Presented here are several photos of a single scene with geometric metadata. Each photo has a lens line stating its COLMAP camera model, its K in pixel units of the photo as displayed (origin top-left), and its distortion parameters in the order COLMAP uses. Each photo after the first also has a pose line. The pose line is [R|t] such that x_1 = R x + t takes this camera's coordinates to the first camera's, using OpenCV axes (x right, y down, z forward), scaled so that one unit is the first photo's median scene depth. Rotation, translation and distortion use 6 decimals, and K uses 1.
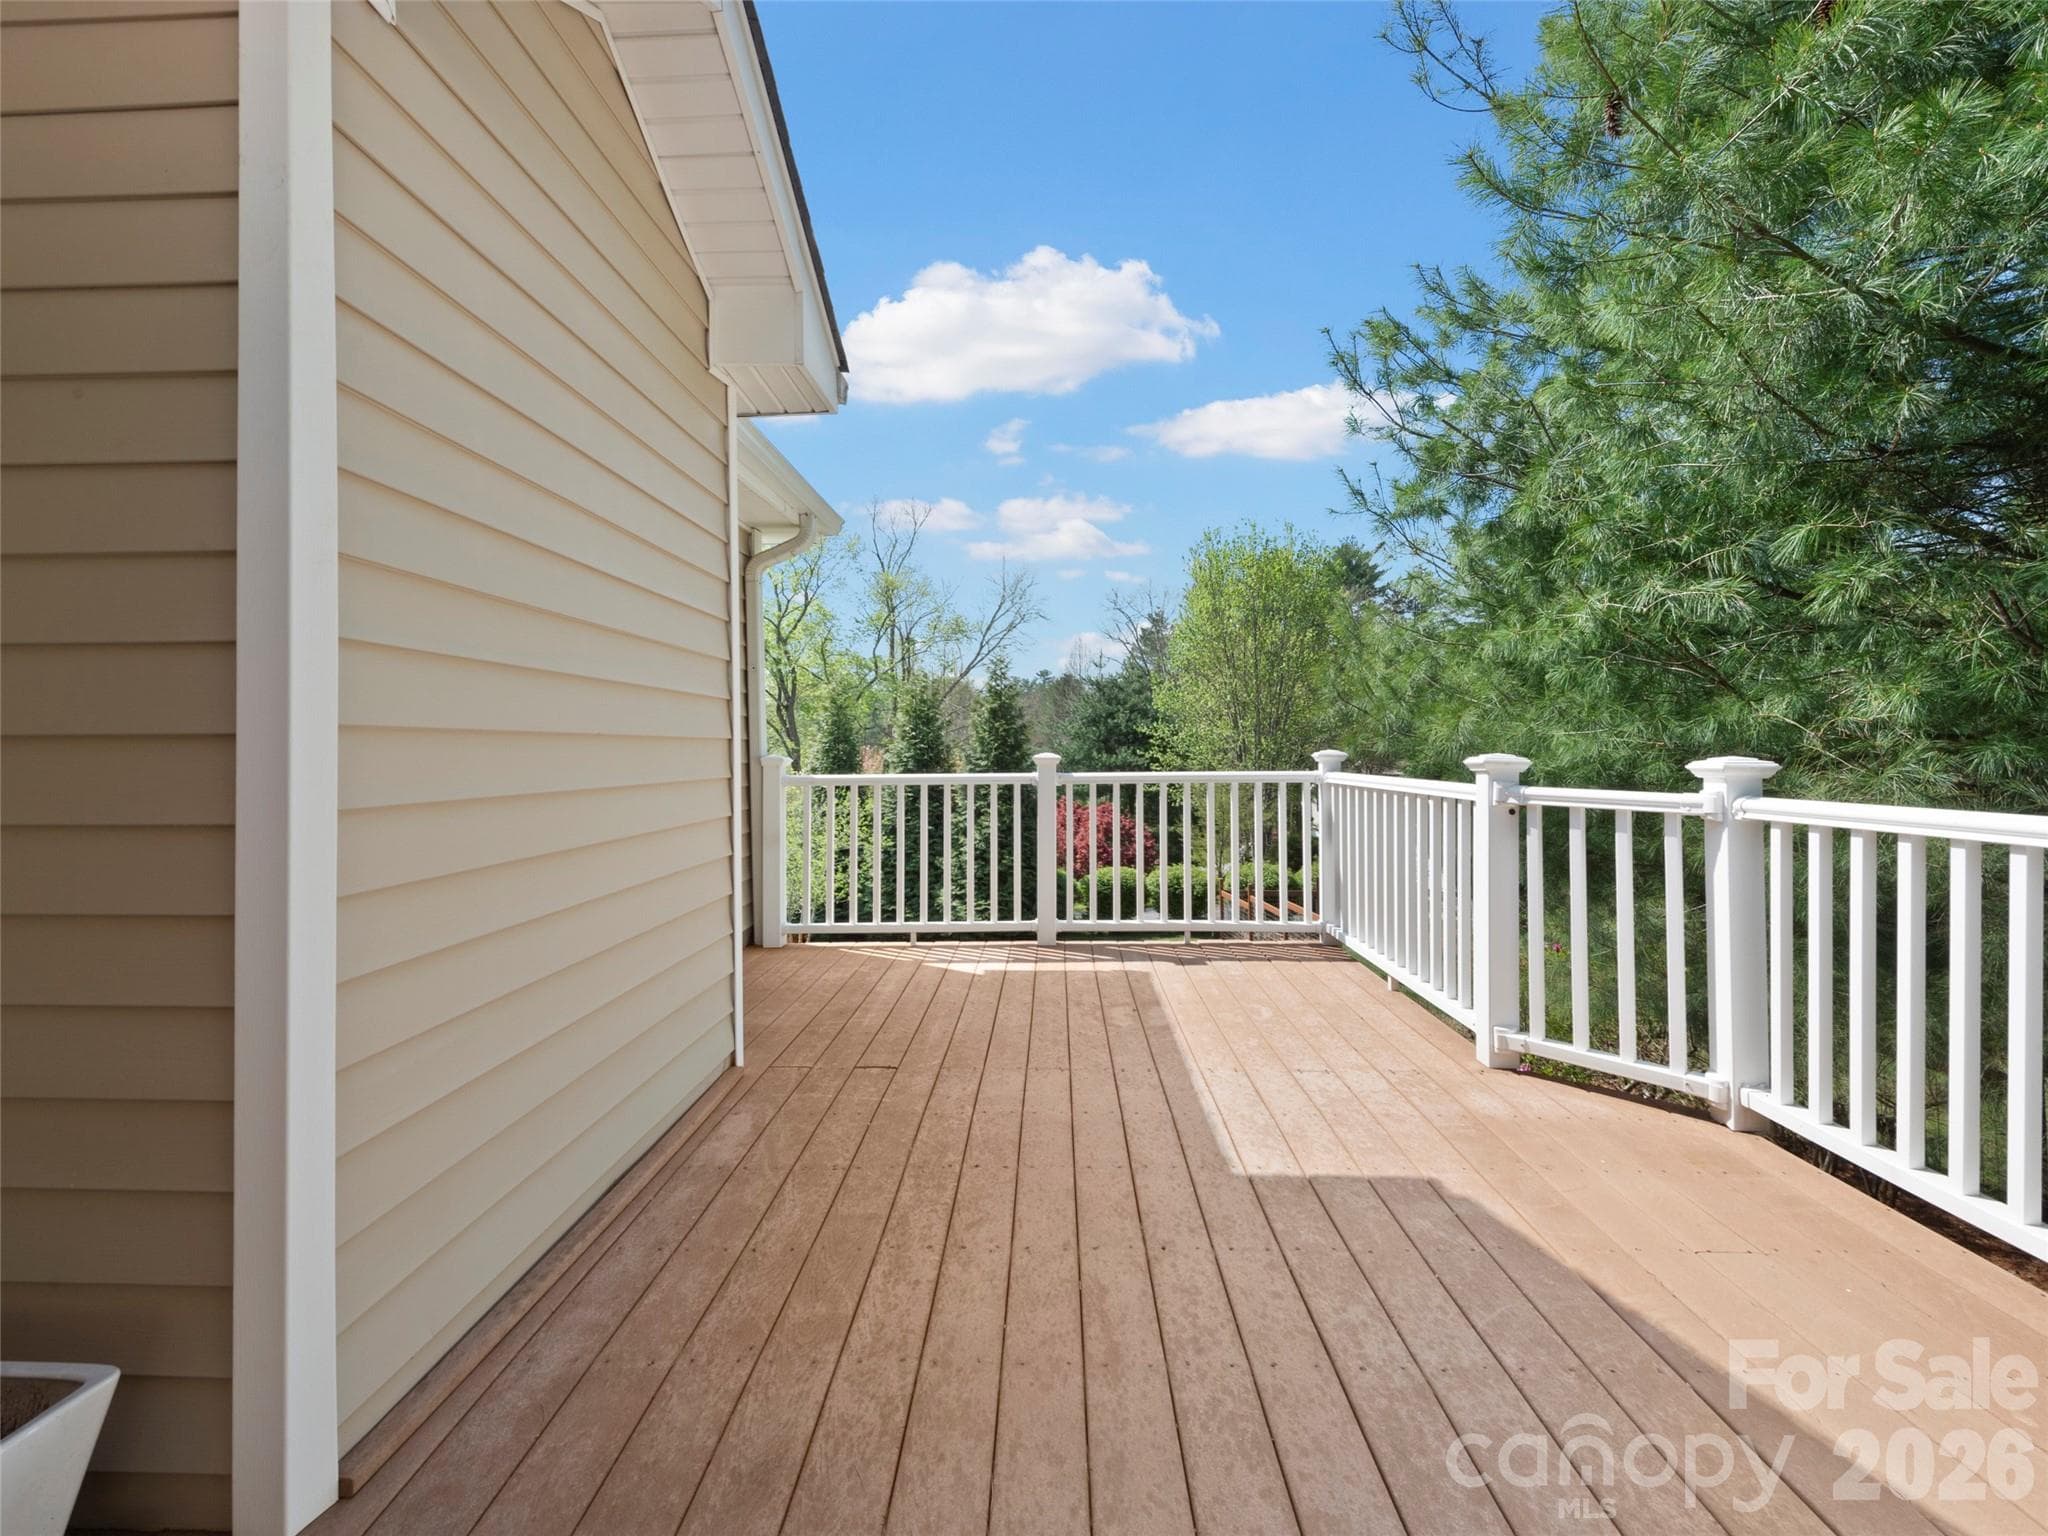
lens RADIAL K [[895.0, 0, 1008.6], [0, 895.0, 759.6], [0, 0, 1]] dist [0.000233, 0.000083]
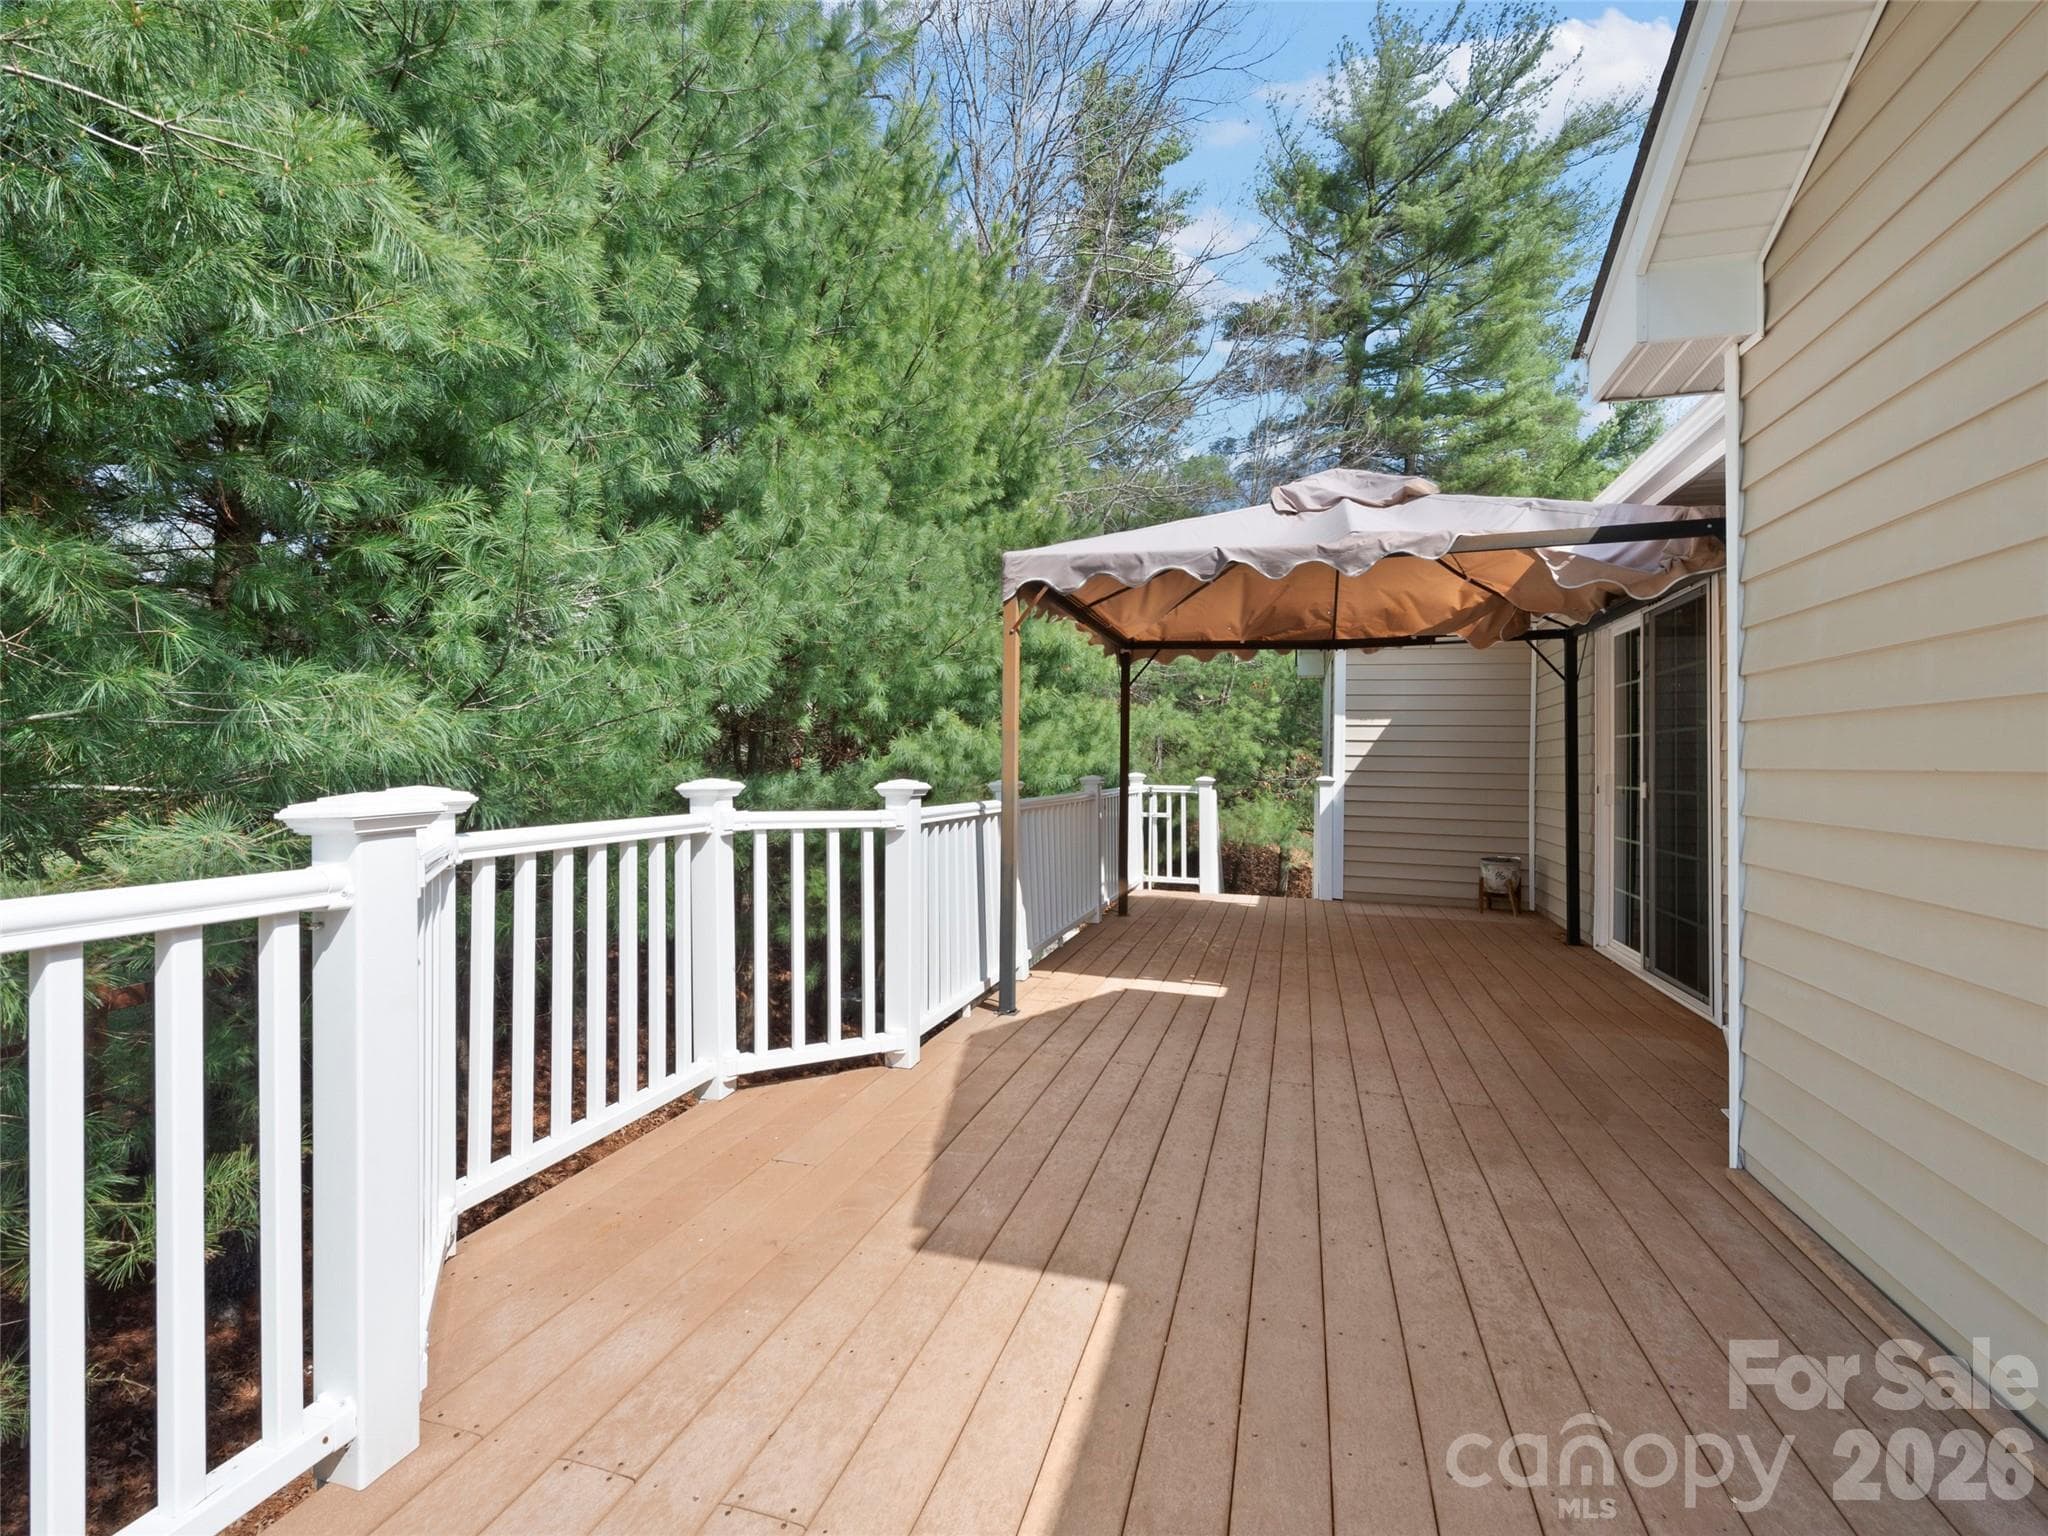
lens RADIAL K [[895.0, 0, 1008.6], [0, 895.0, 759.6], [0, 0, 1]] dist [0.000233, 0.000083]
pose [[-0.965713, -0.005754, 0.259550, 0.159430], [-0.003672, 0.999957, 0.008508, -0.046217], [-0.259587, 0.007263, -0.965692, 2.075167]]
